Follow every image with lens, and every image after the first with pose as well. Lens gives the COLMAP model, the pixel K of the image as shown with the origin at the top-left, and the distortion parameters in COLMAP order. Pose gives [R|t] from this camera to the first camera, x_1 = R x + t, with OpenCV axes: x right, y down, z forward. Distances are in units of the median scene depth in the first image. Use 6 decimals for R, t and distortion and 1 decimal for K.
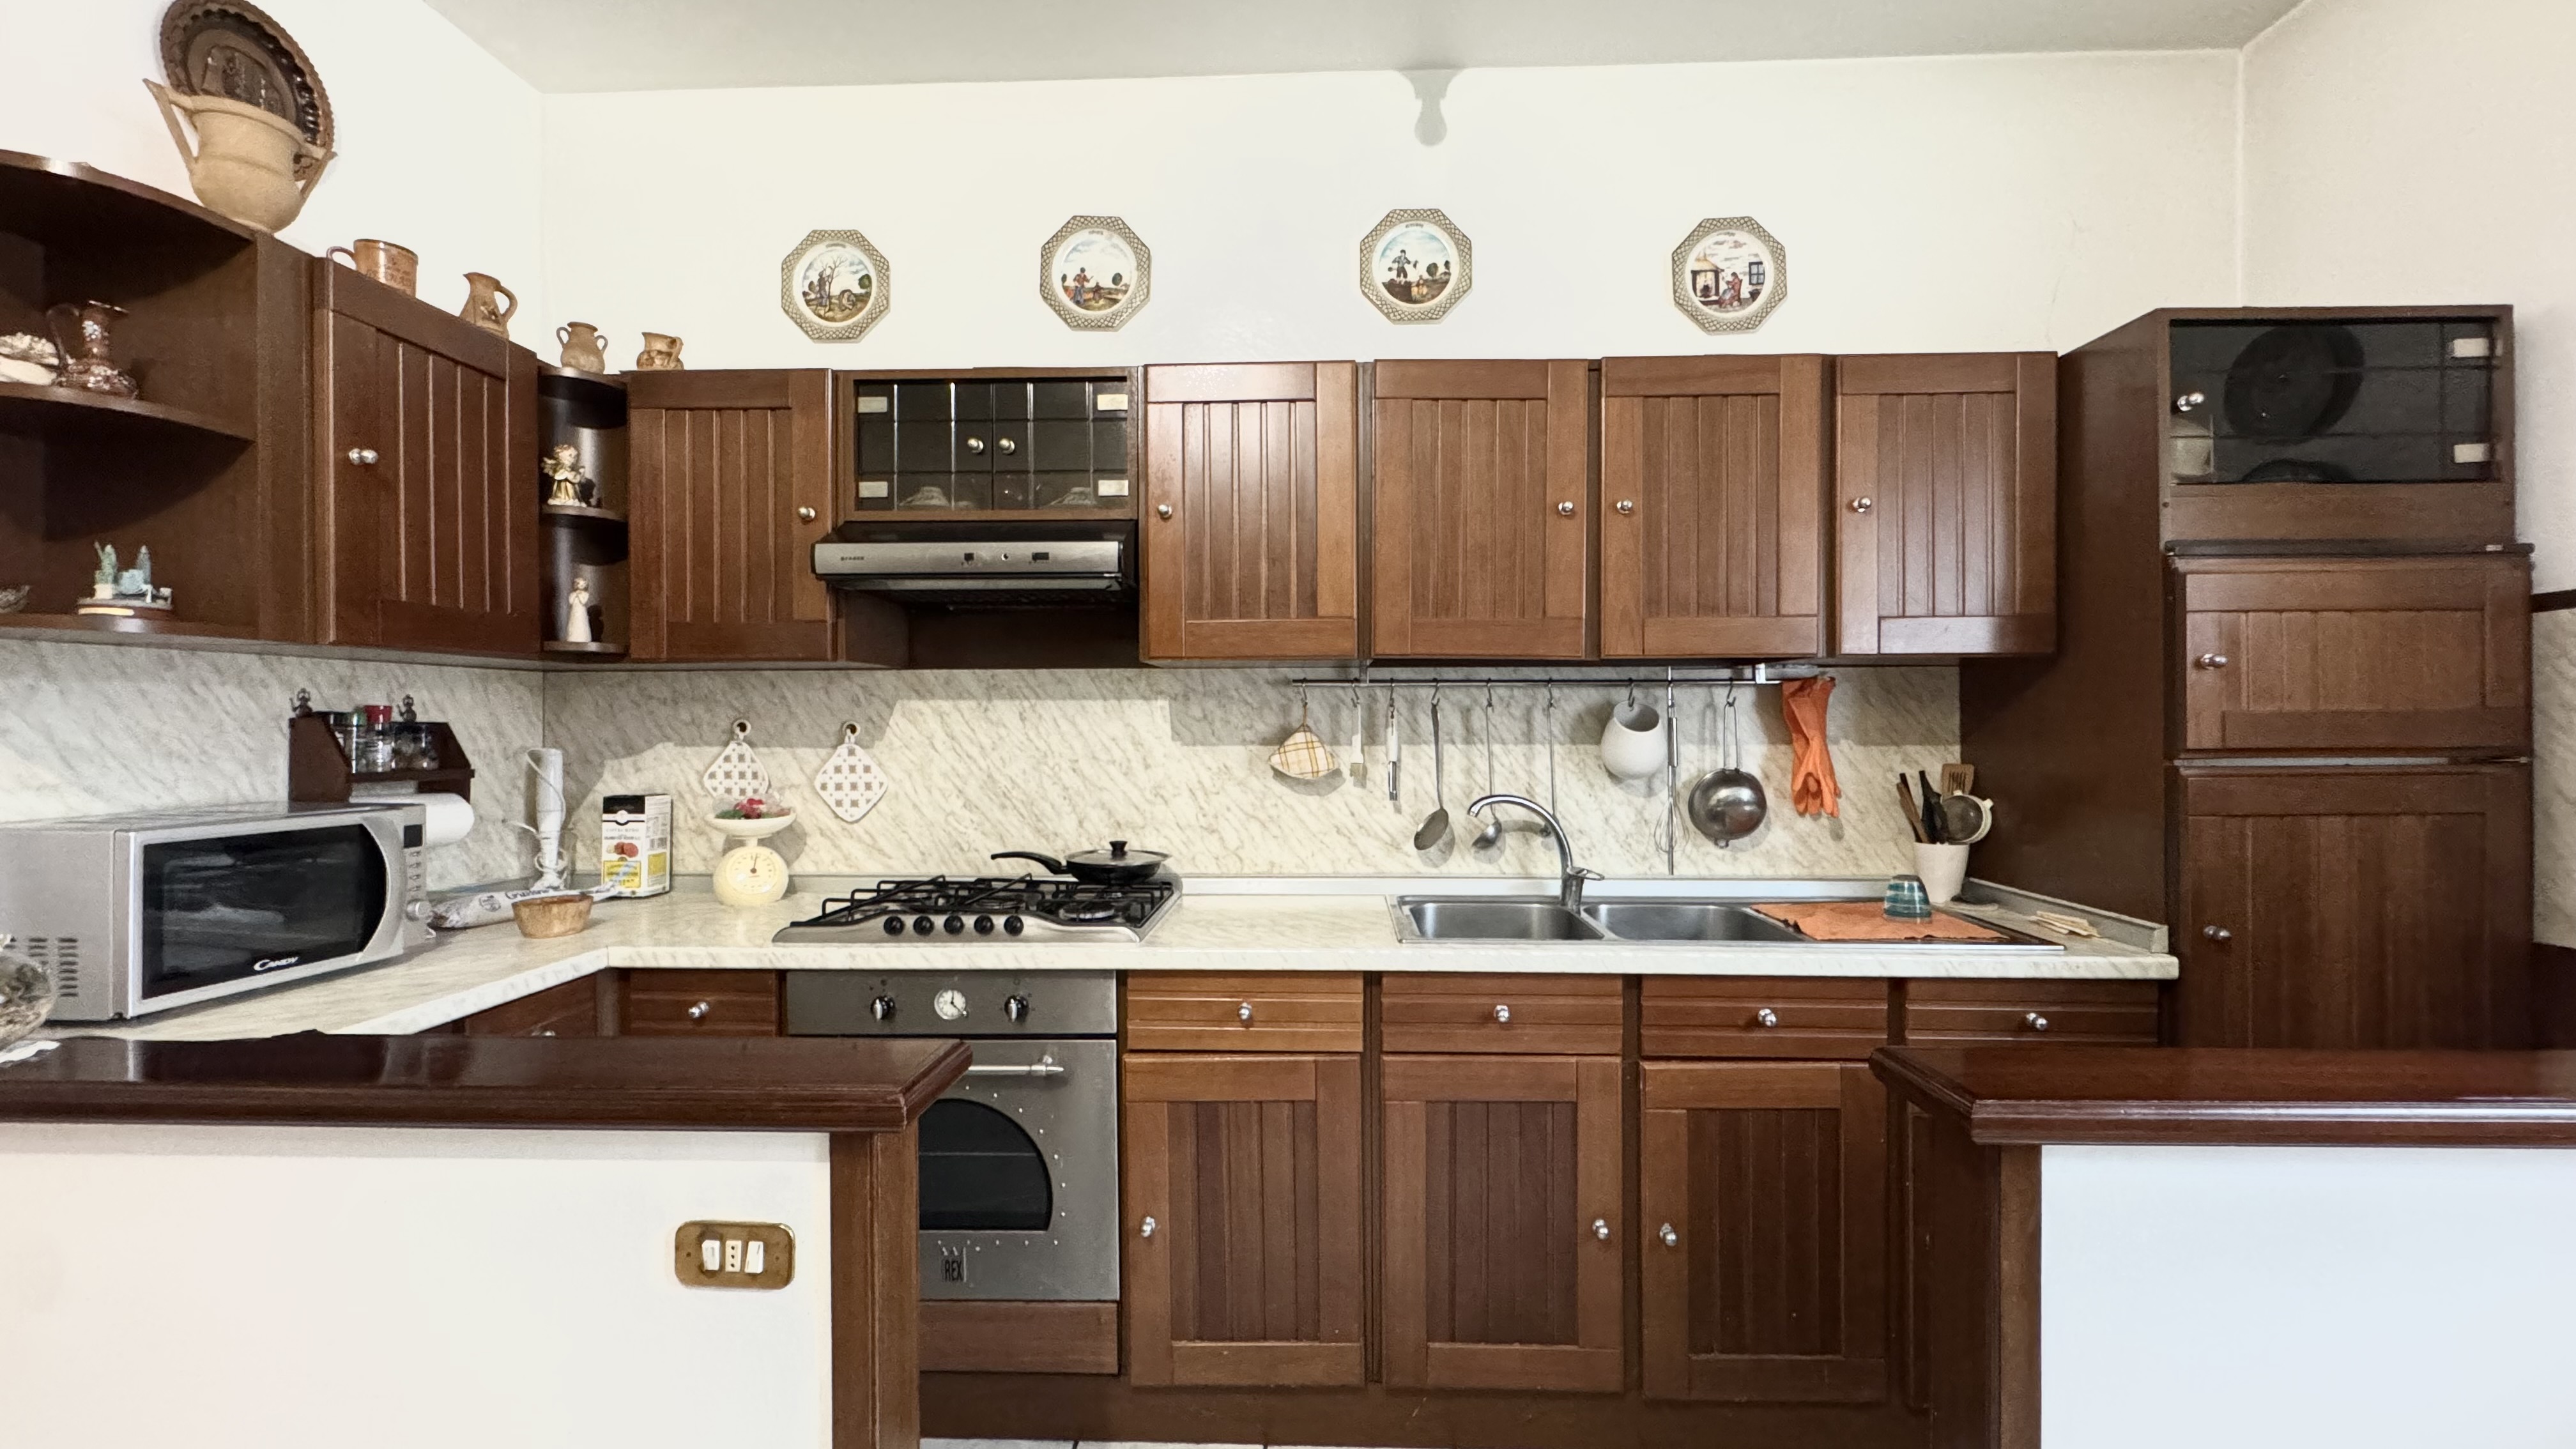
lens RADIAL K [[1029.5, 0, 1295.4], [0, 1029.5, 723.9], [0, 0, 1]] dist [-0.004025, 0.000288]
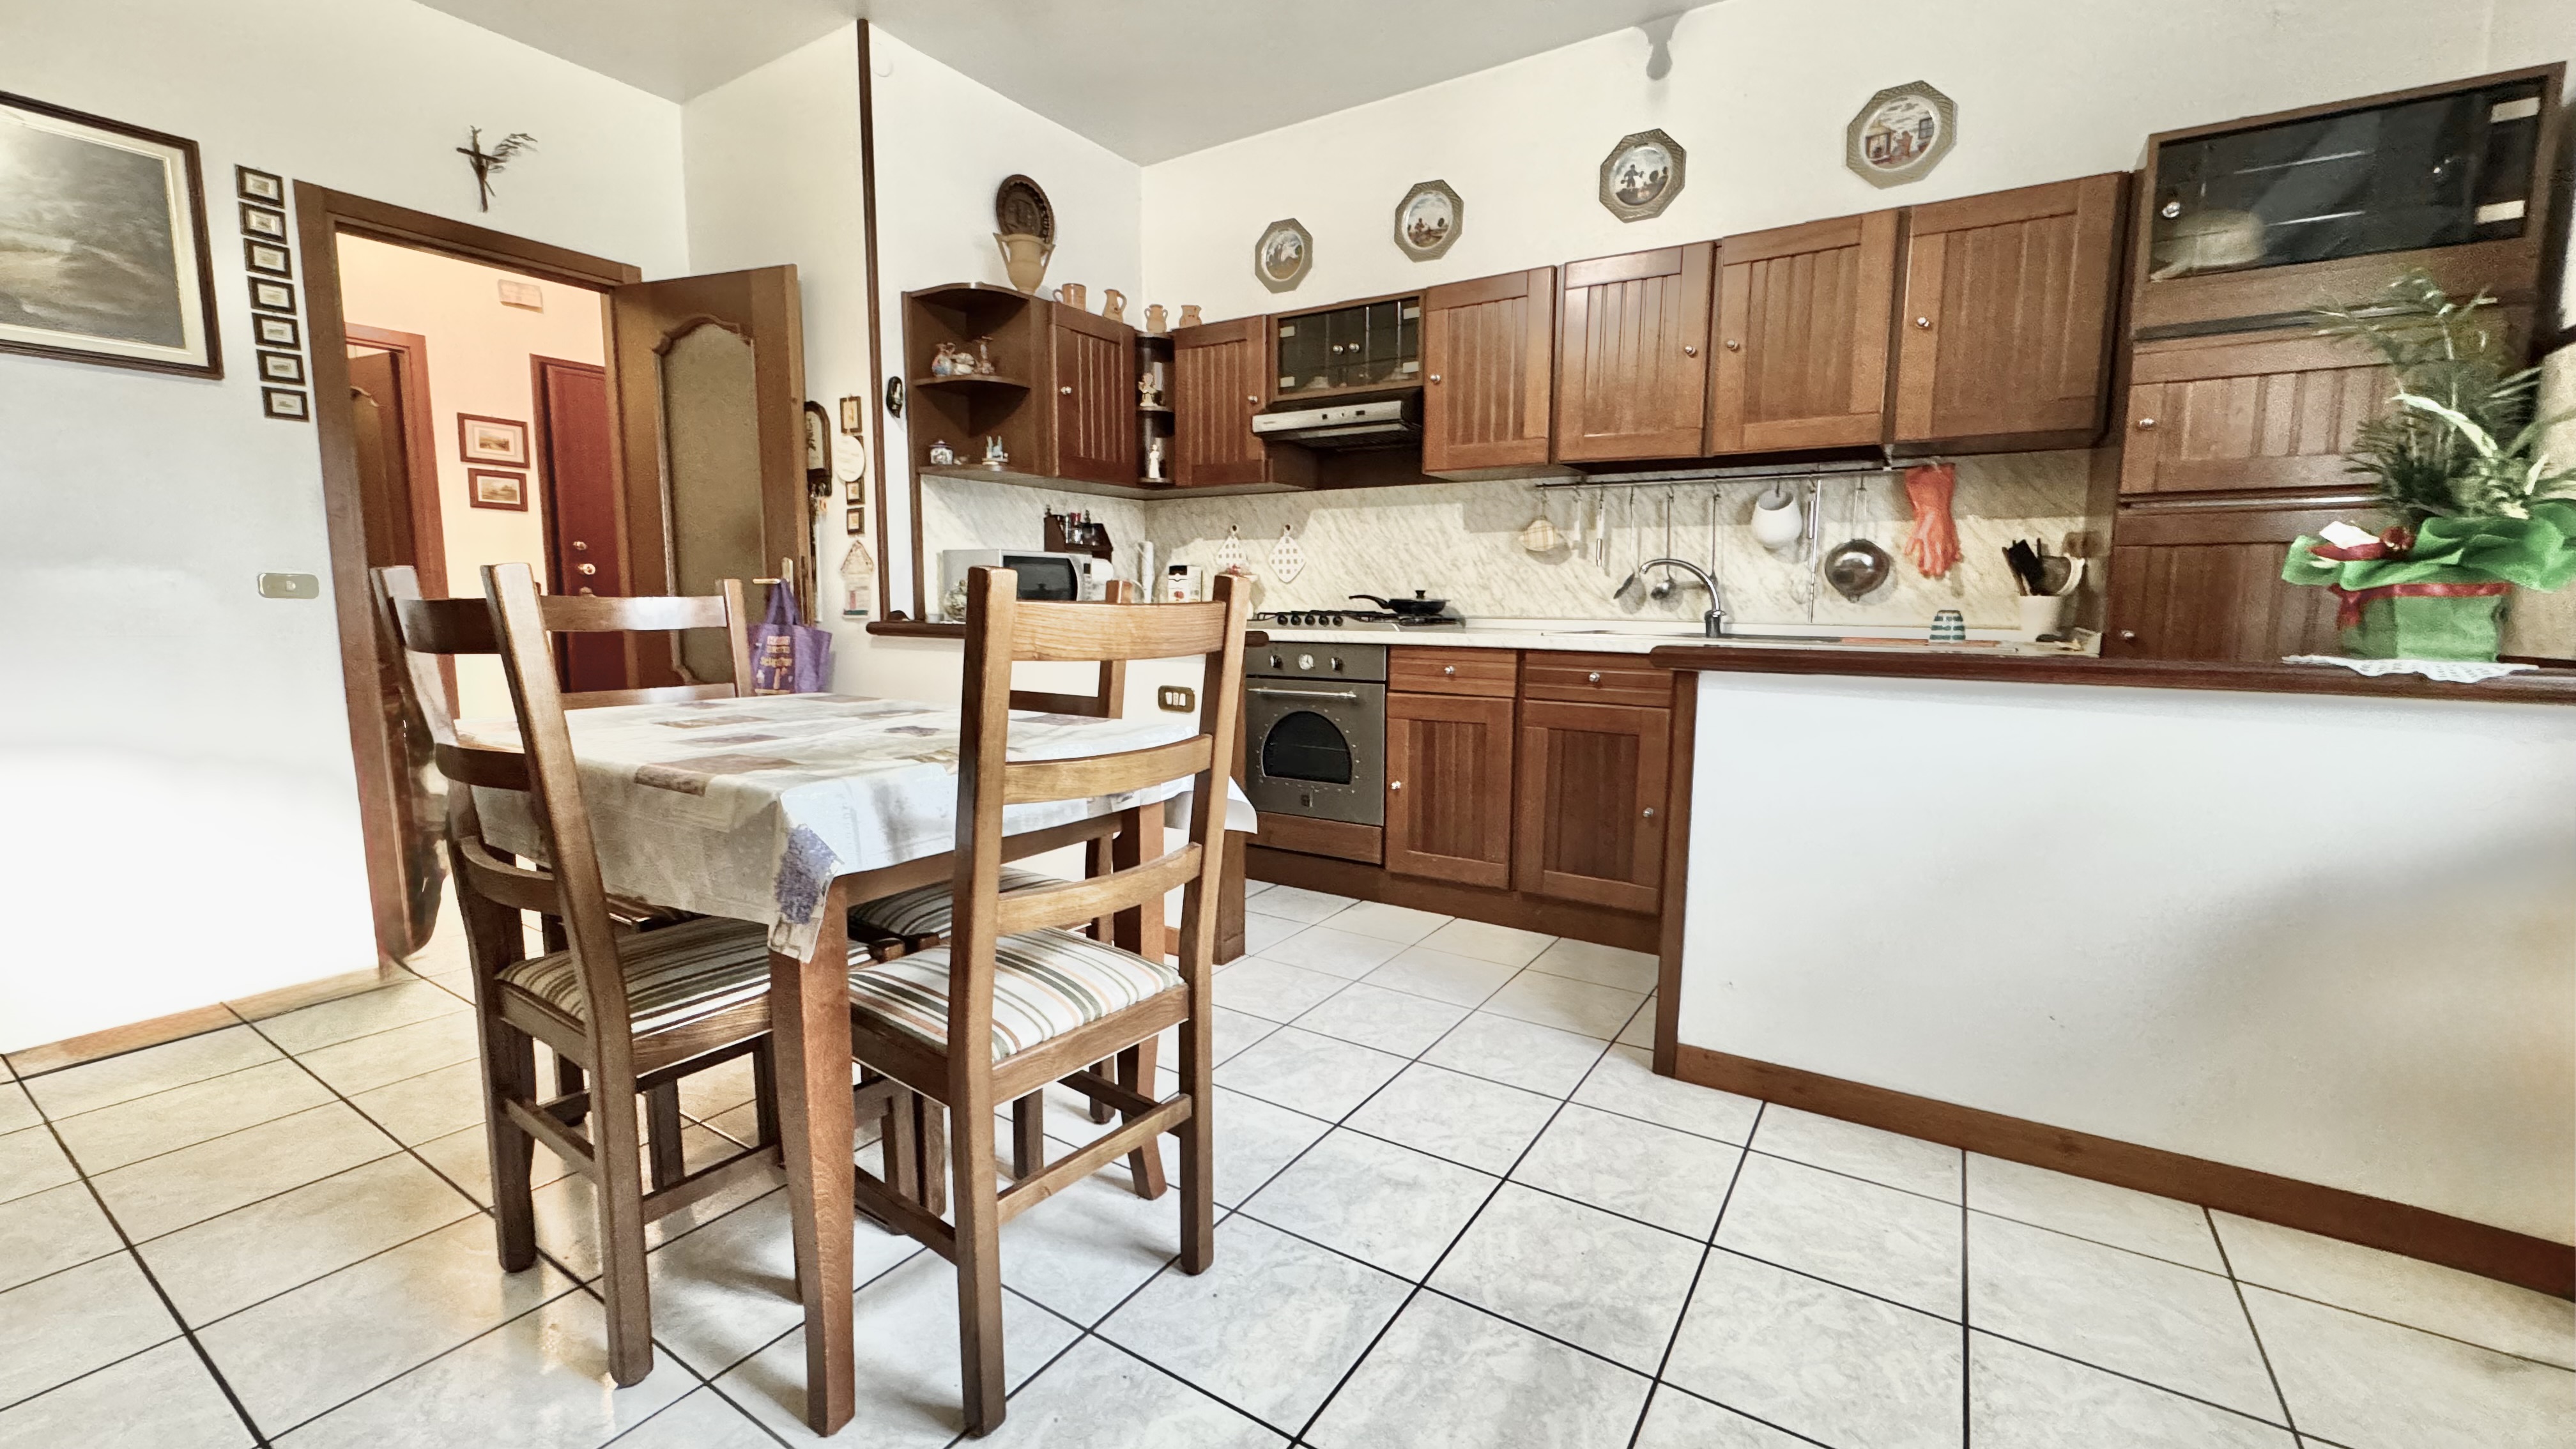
lens RADIAL K [[1029.5, 0, 1289.8], [0, 1029.5, 718.7], [0, 0, 1]] dist [-0.004025, 0.000288]
pose [[0.857359, 0.070733, -0.509835, 0.480632], [-0.011193, 0.992841, 0.118921, 0.121377], [0.514596, -0.096251, 0.852013, -0.499017]]
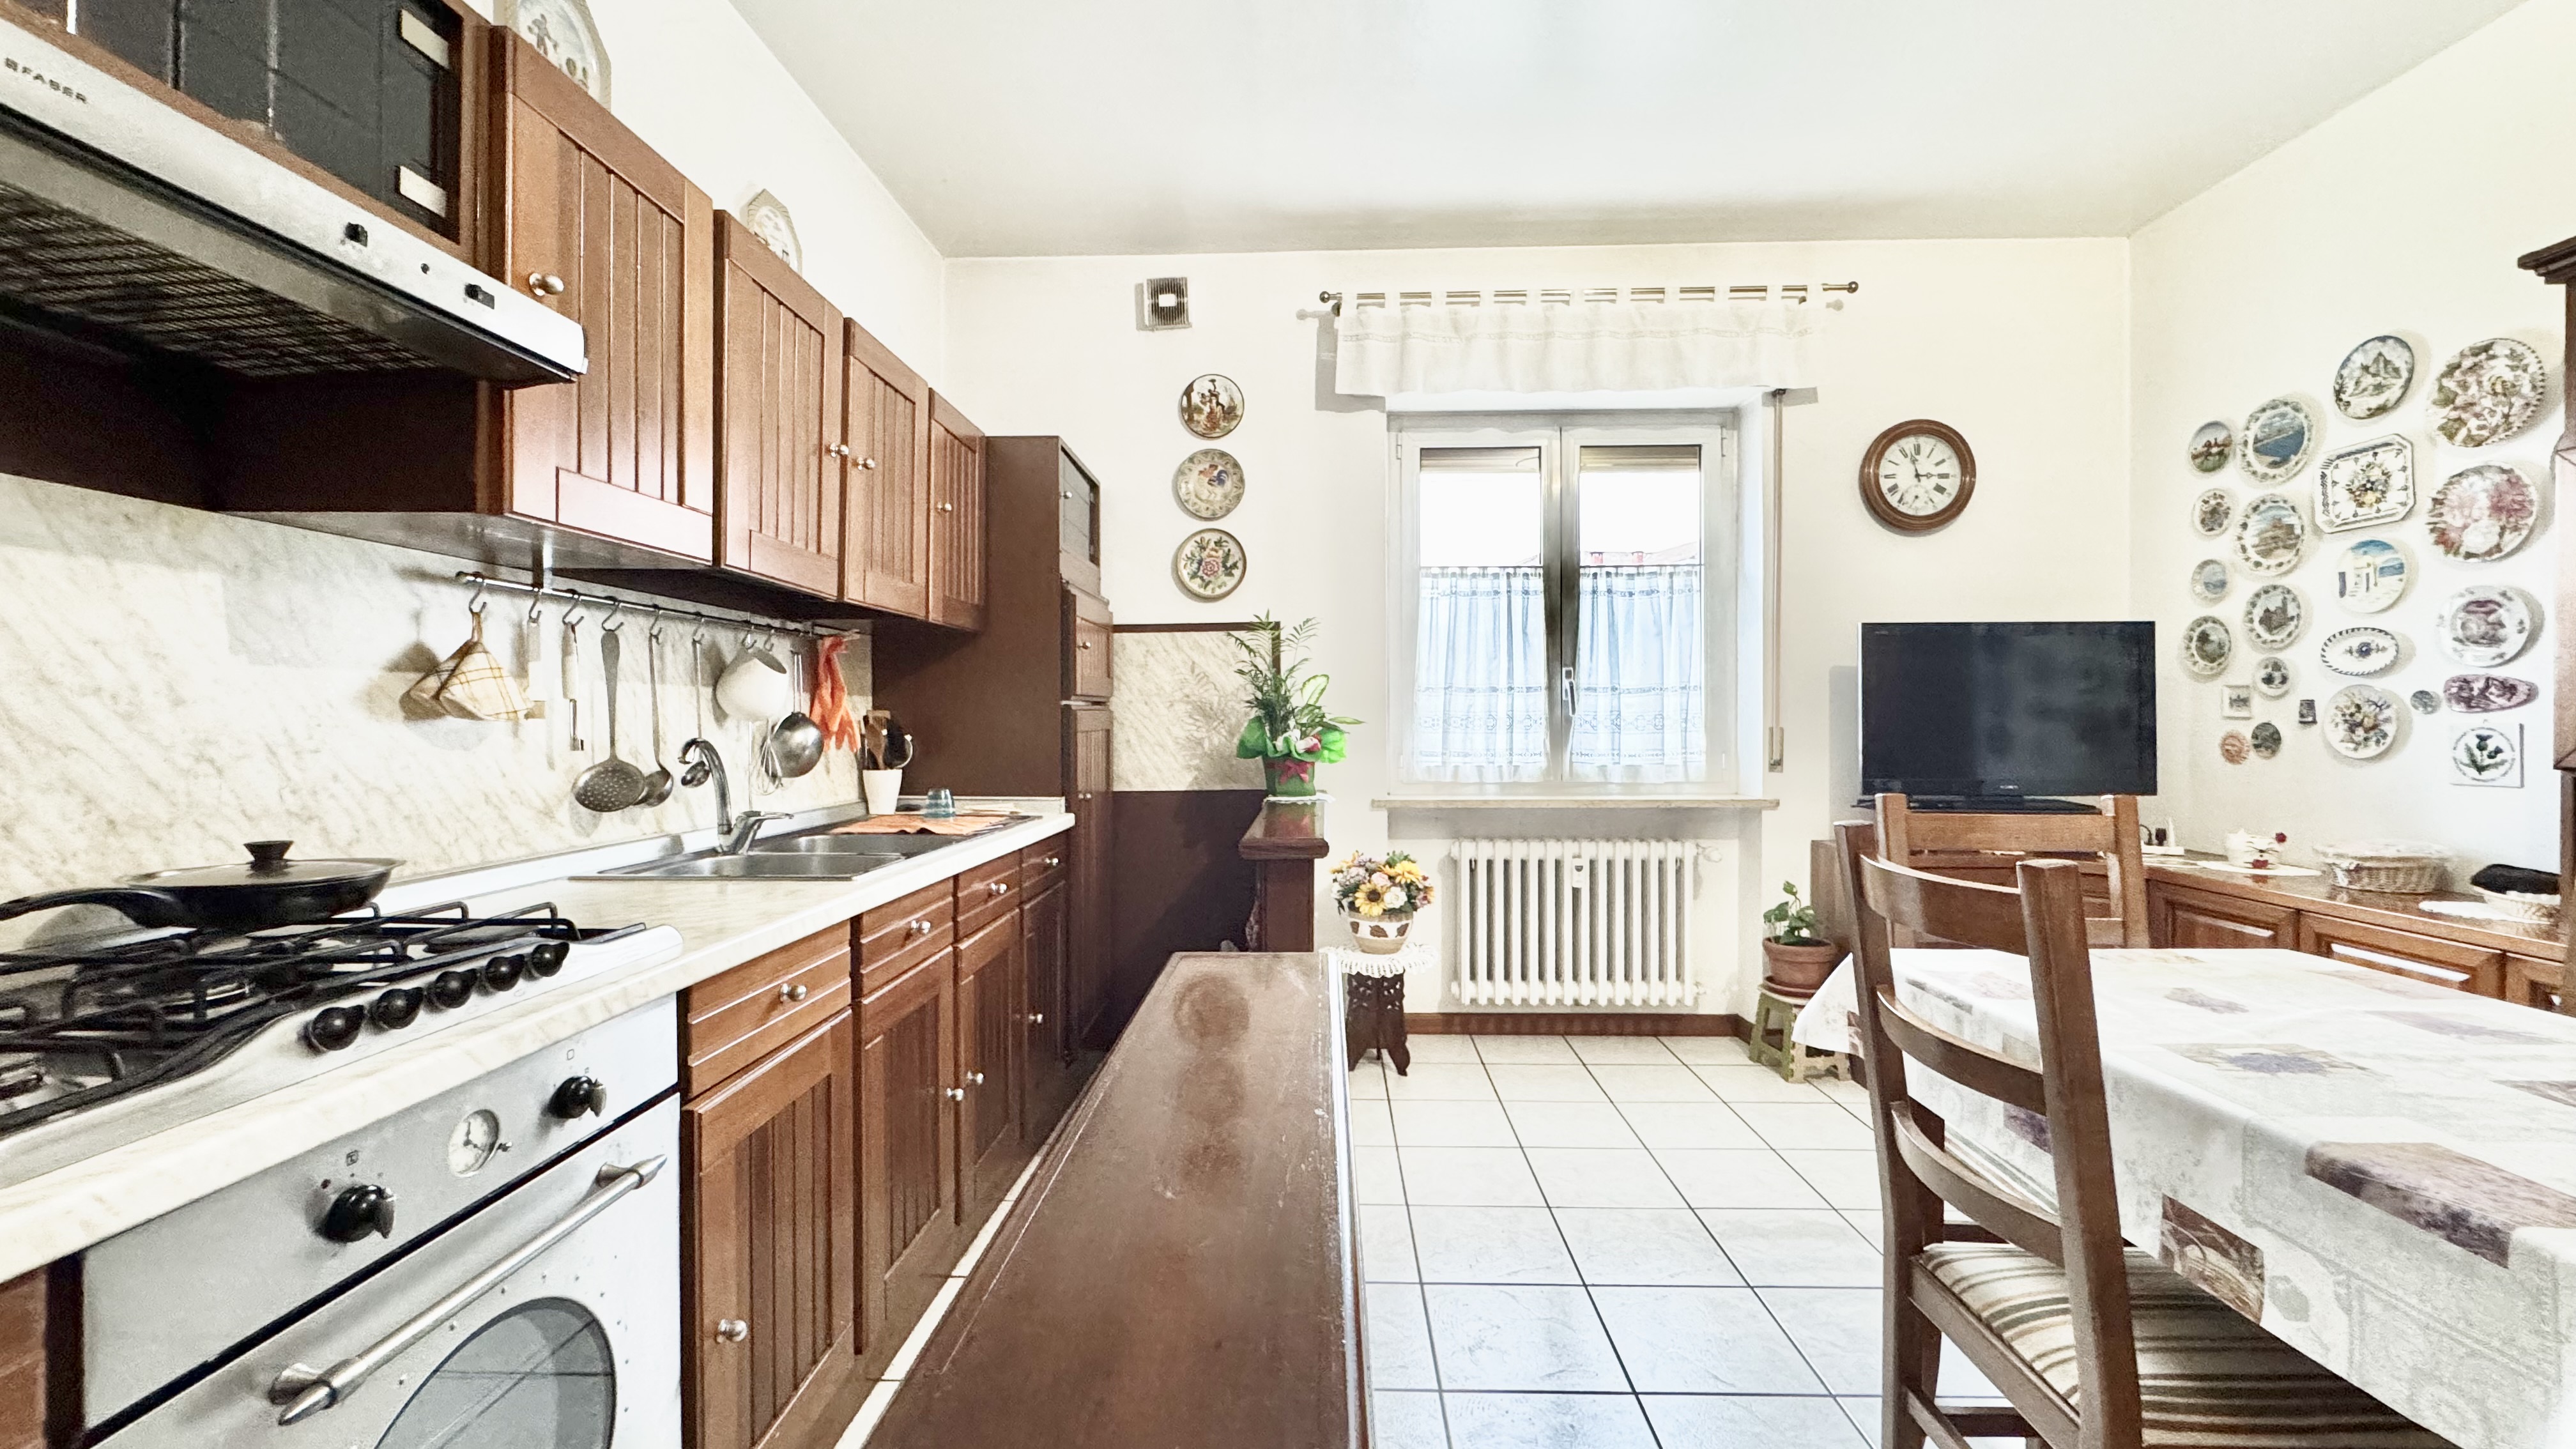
lens RADIAL K [[1029.5, 0, 1287.6], [0, 1029.5, 720.9], [0, 0, 1]] dist [-0.004025, 0.000288]
pose [[-0.001500, 0.000720, 0.999999, -0.661947], [0.004176, 0.999991, -0.000714, 0.054946], [-0.999990, 0.004175, -0.001503, 0.477565]]
